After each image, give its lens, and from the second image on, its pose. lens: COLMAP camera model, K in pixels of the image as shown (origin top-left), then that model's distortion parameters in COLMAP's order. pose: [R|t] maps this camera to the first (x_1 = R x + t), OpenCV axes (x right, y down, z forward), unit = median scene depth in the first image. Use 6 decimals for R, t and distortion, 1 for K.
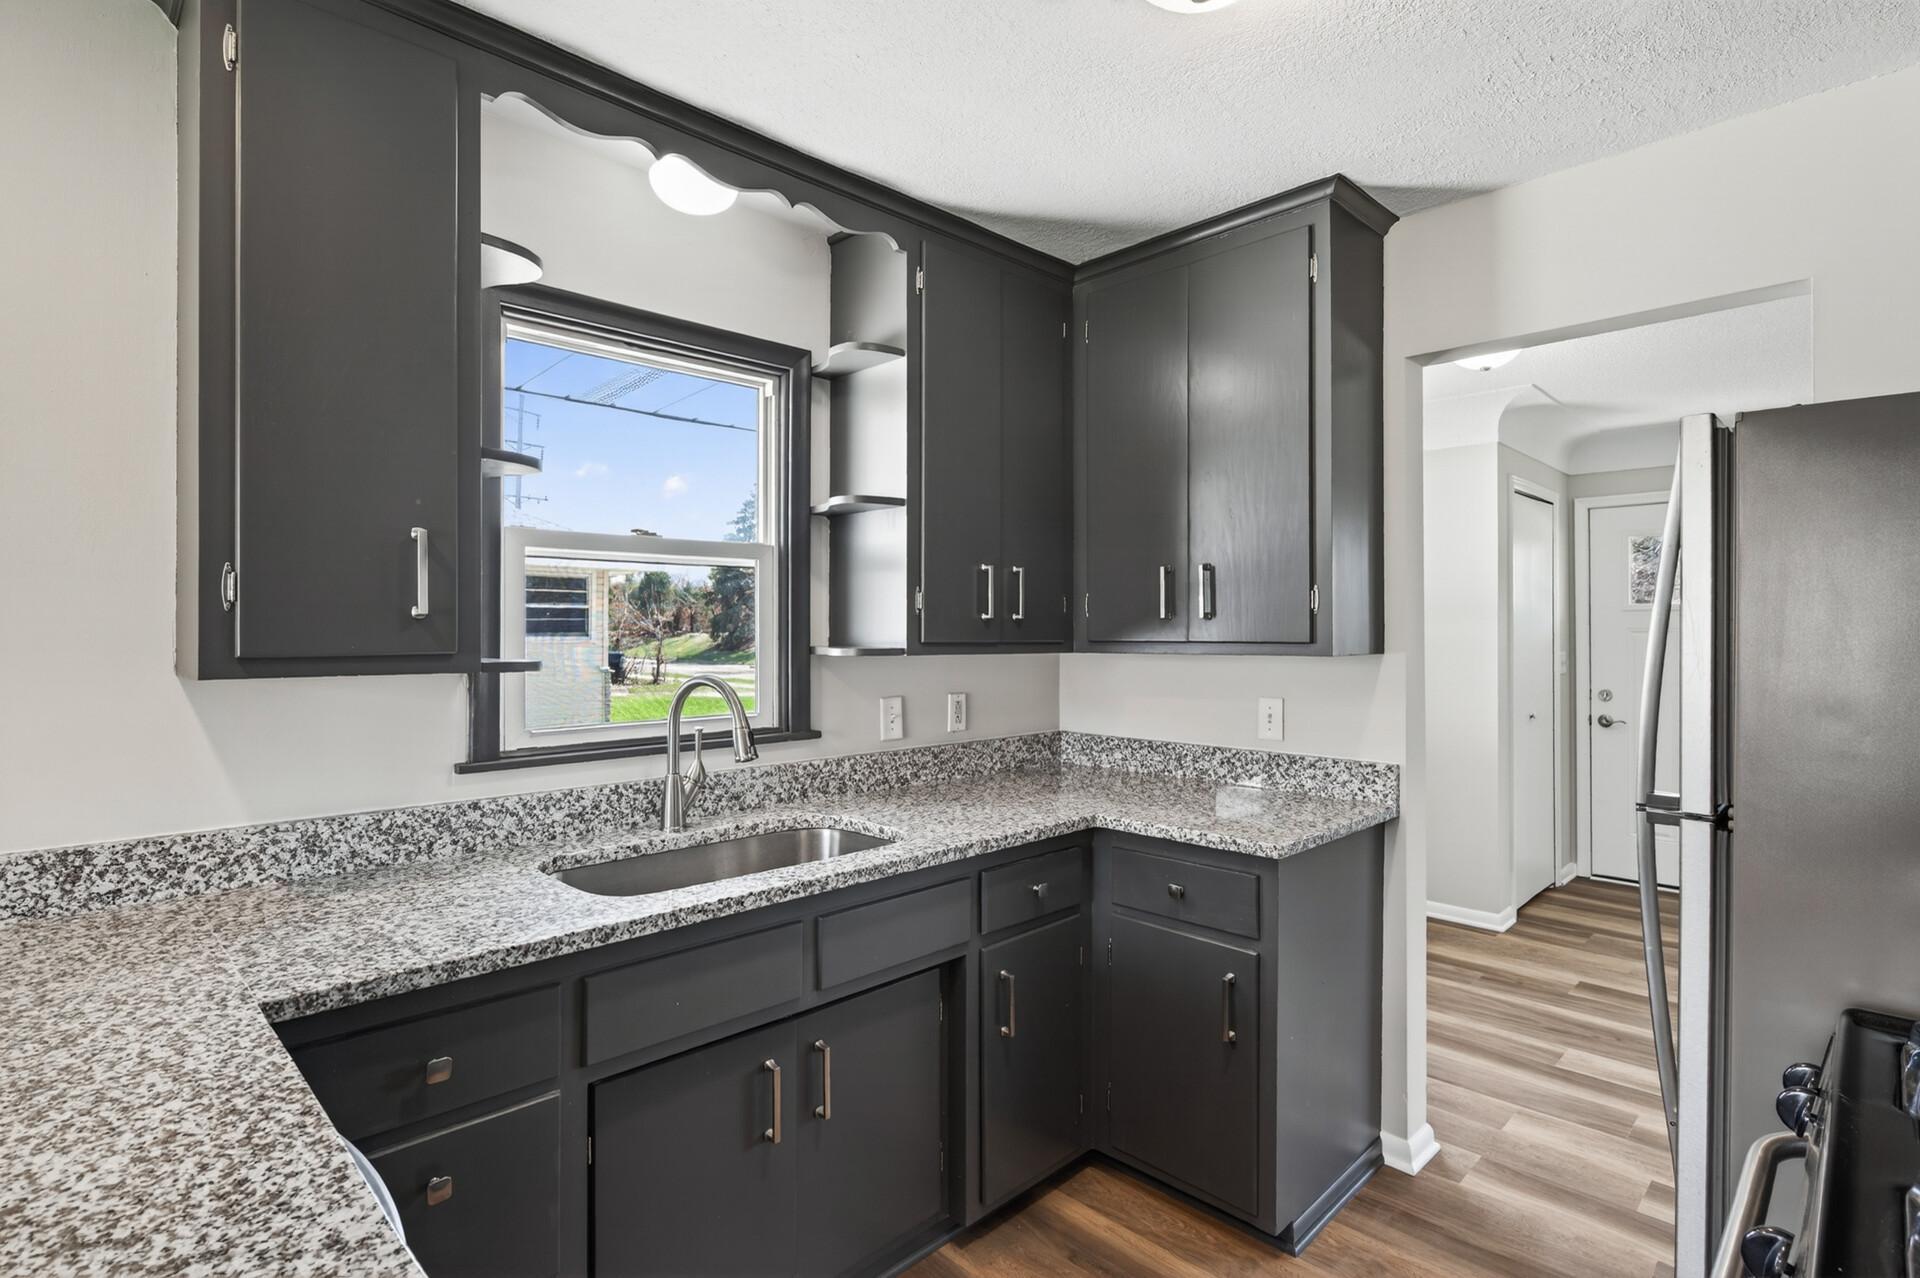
lens RADIAL K [[904.2, 0, 964.2], [0, 904.2, 636.4], [0, 0, 1]] dist [-0.000809, 0.000435]
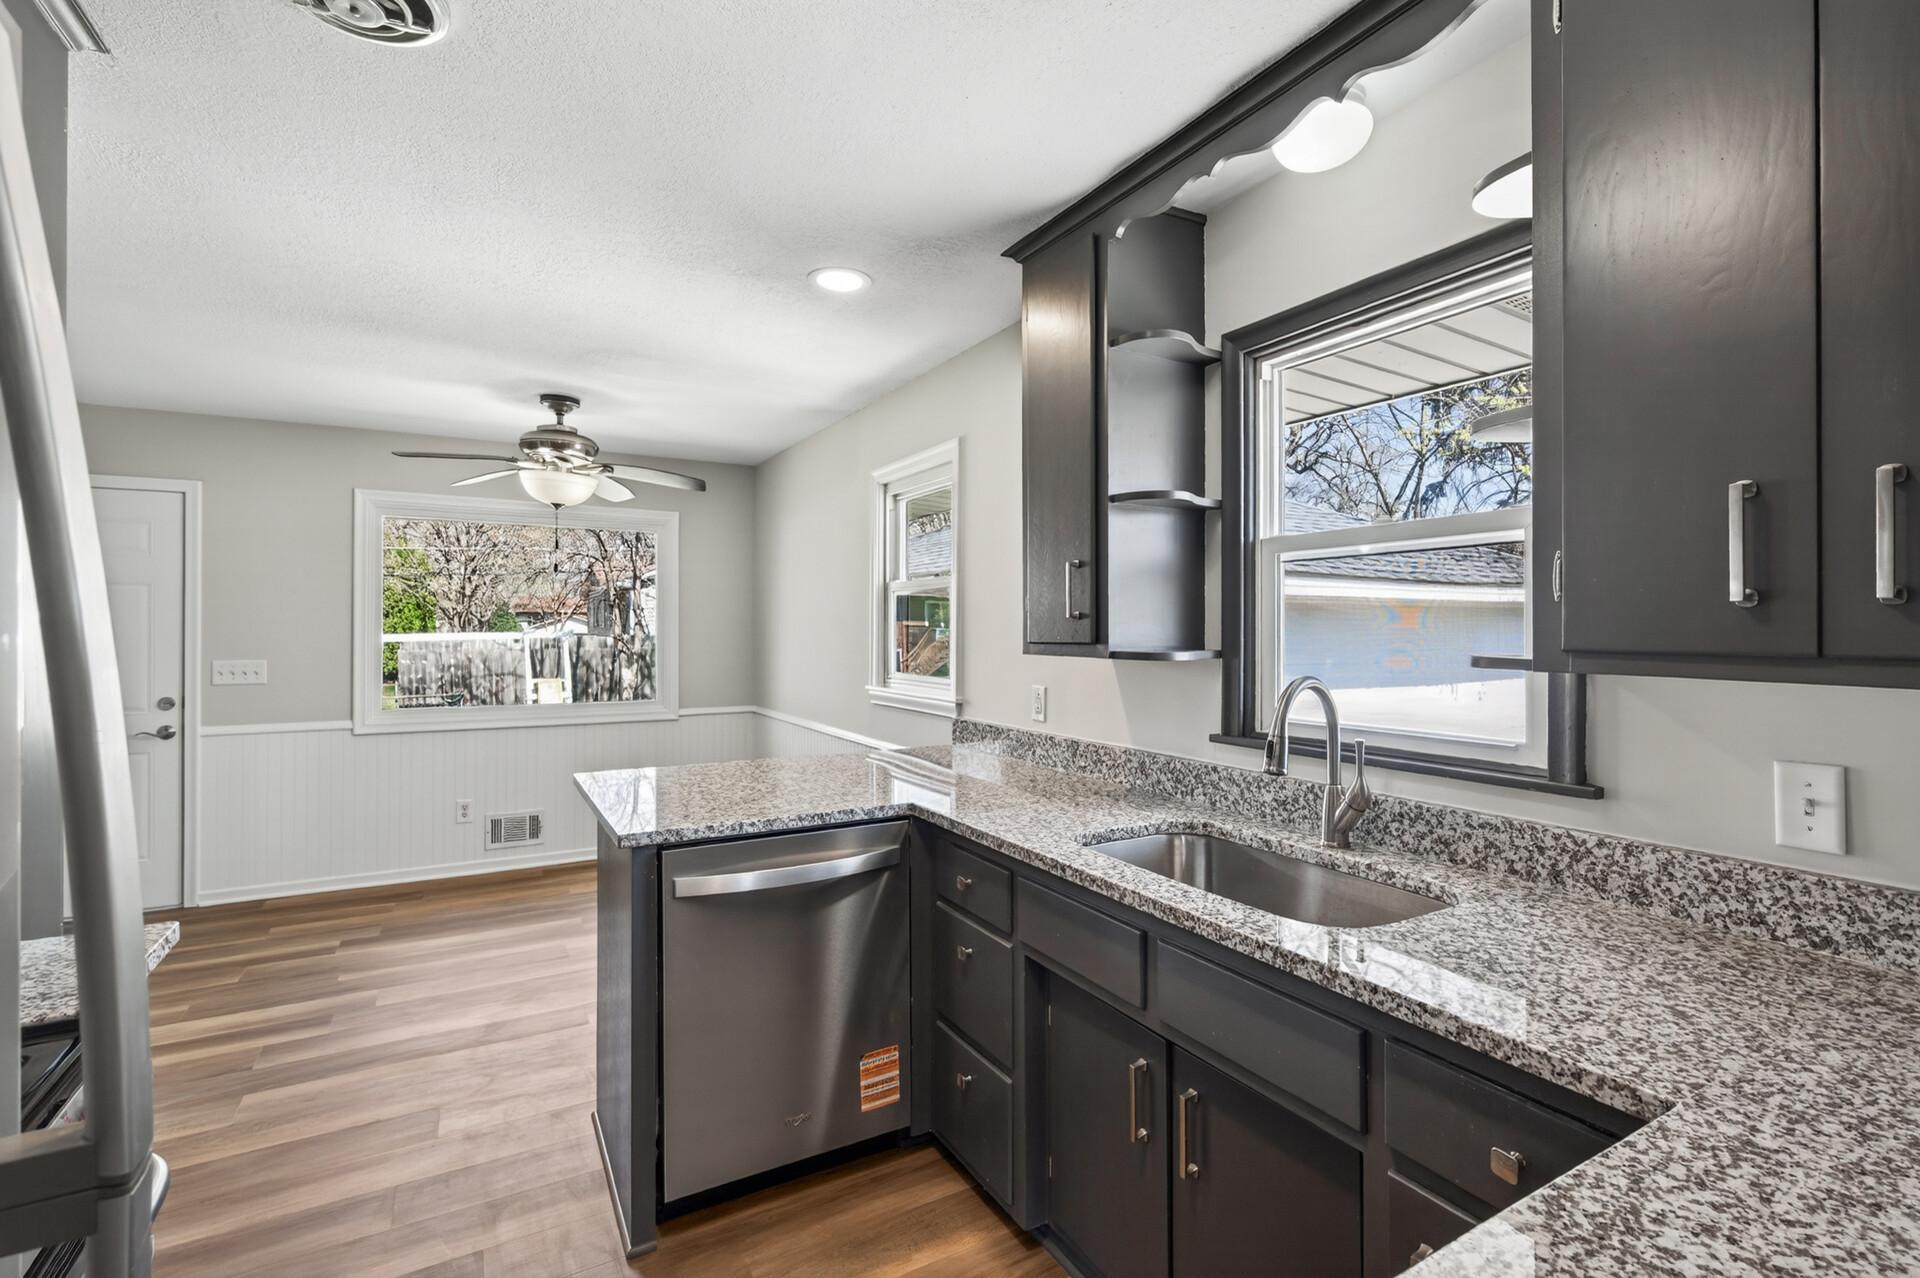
lens RADIAL K [[848.4, 0, 959.8], [0, 848.4, 630.8], [0, 0, 1]] dist [0.000747, 0.000068]
pose [[-0.240724, 0.000952, -0.970593, 0.537258], [-0.004503, 0.999988, 0.002098, -0.003166], [0.970583, 0.004876, -0.240717, 0.747587]]
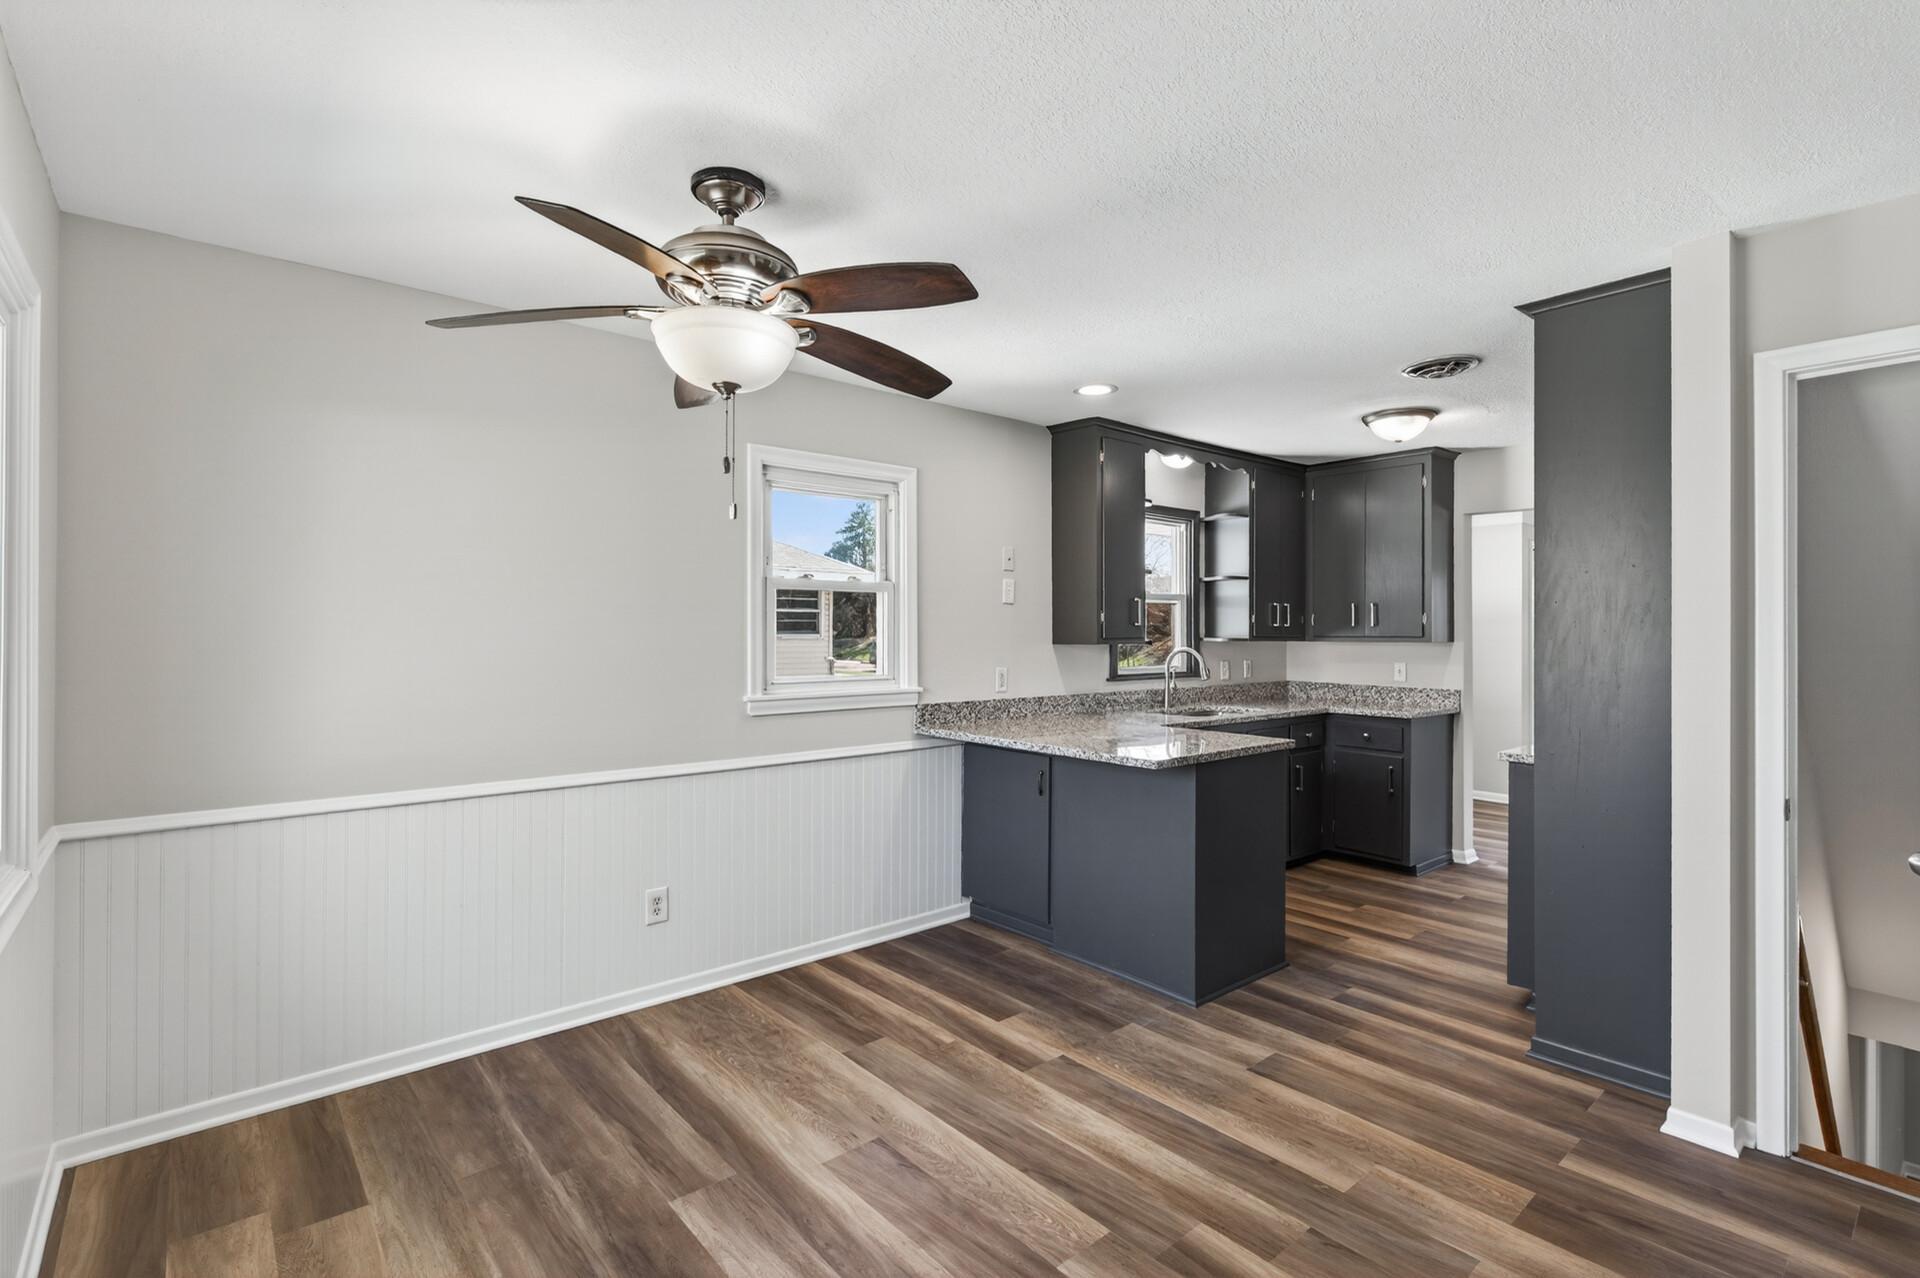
lens RADIAL K [[904.2, 0, 952.6], [0, 904.2, 630.7], [0, 0, 1]] dist [-0.000809, 0.000435]
pose [[0.997562, 0.003771, -0.069686, -0.670883], [-0.004162, 0.999976, -0.005471, 0.009489], [0.069663, 0.005747, 0.997554, -1.434594]]
